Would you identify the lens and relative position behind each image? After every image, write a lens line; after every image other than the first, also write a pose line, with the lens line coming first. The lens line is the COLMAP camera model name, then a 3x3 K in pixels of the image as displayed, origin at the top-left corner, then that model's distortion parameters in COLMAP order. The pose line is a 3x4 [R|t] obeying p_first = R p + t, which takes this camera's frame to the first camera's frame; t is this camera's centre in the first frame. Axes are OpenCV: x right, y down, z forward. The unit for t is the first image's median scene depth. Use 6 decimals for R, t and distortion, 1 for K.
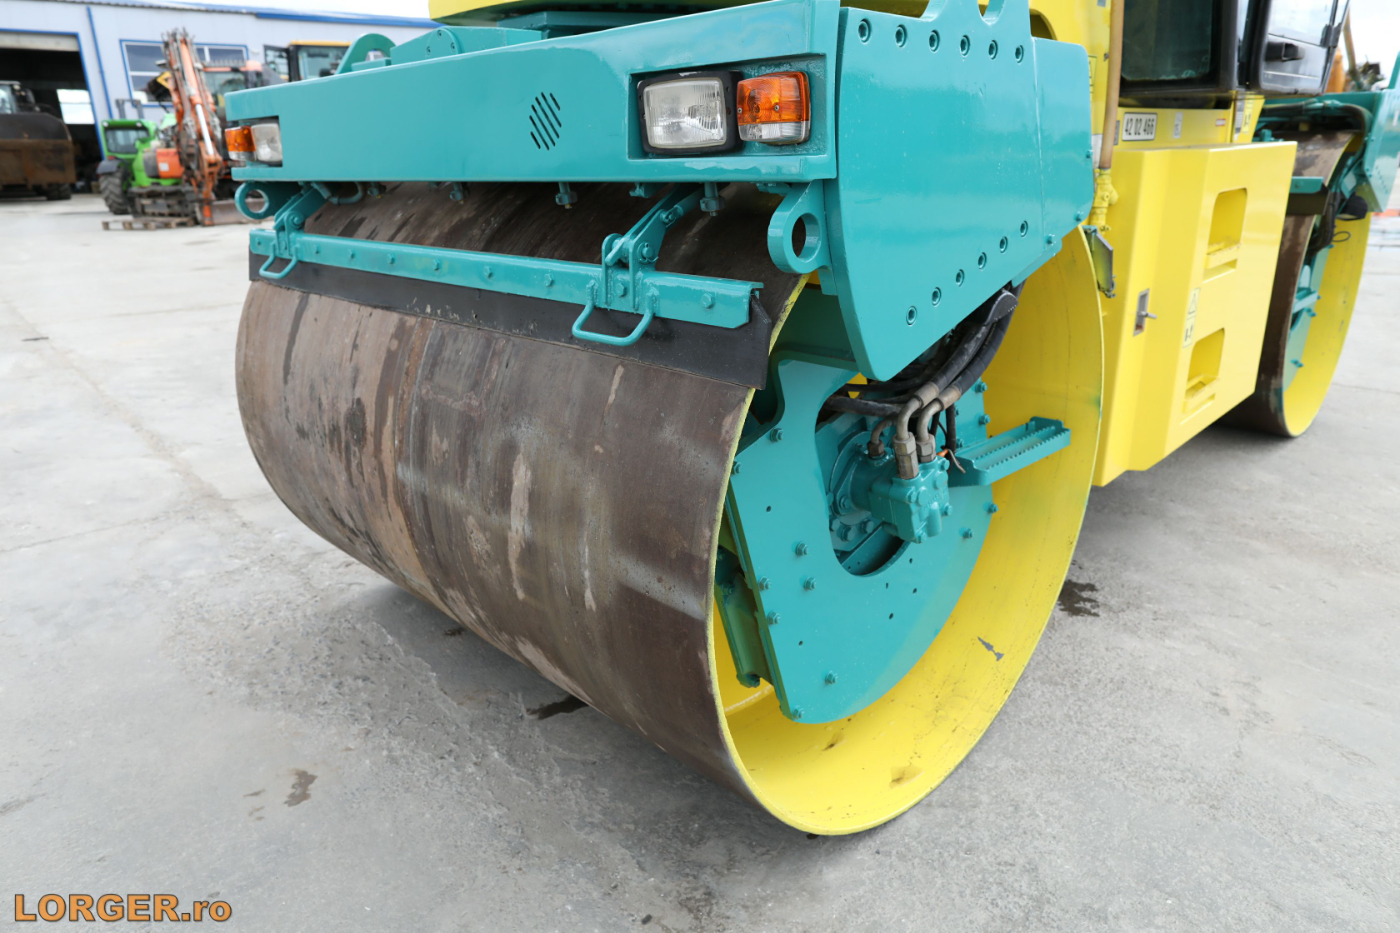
lens RADIAL K [[962.5, 0, 705.9], [0, 962.5, 467.6], [0, 0, 1]] dist [-0.051633, 0.046844]
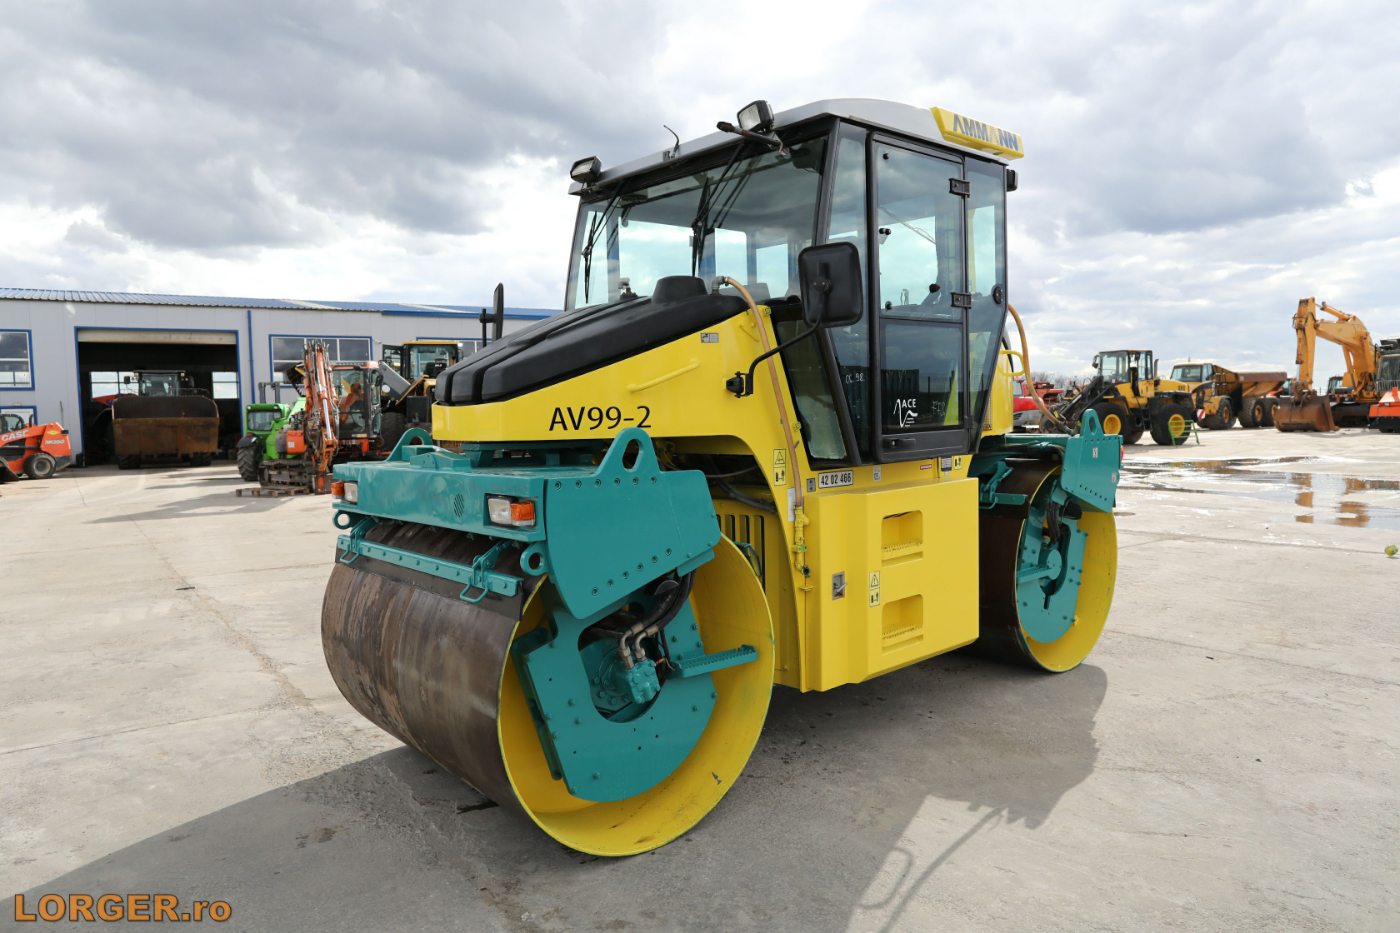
lens RADIAL K [[962.5, 0, 703.8], [0, 962.5, 472.1], [0, 0, 1]] dist [-0.051633, 0.046844]
pose [[0.996019, 0.000179, -0.089138, 0.349527], [-0.023020, 0.966590, -0.255293, 0.078290], [0.086114, 0.256329, 0.962746, -0.671767]]
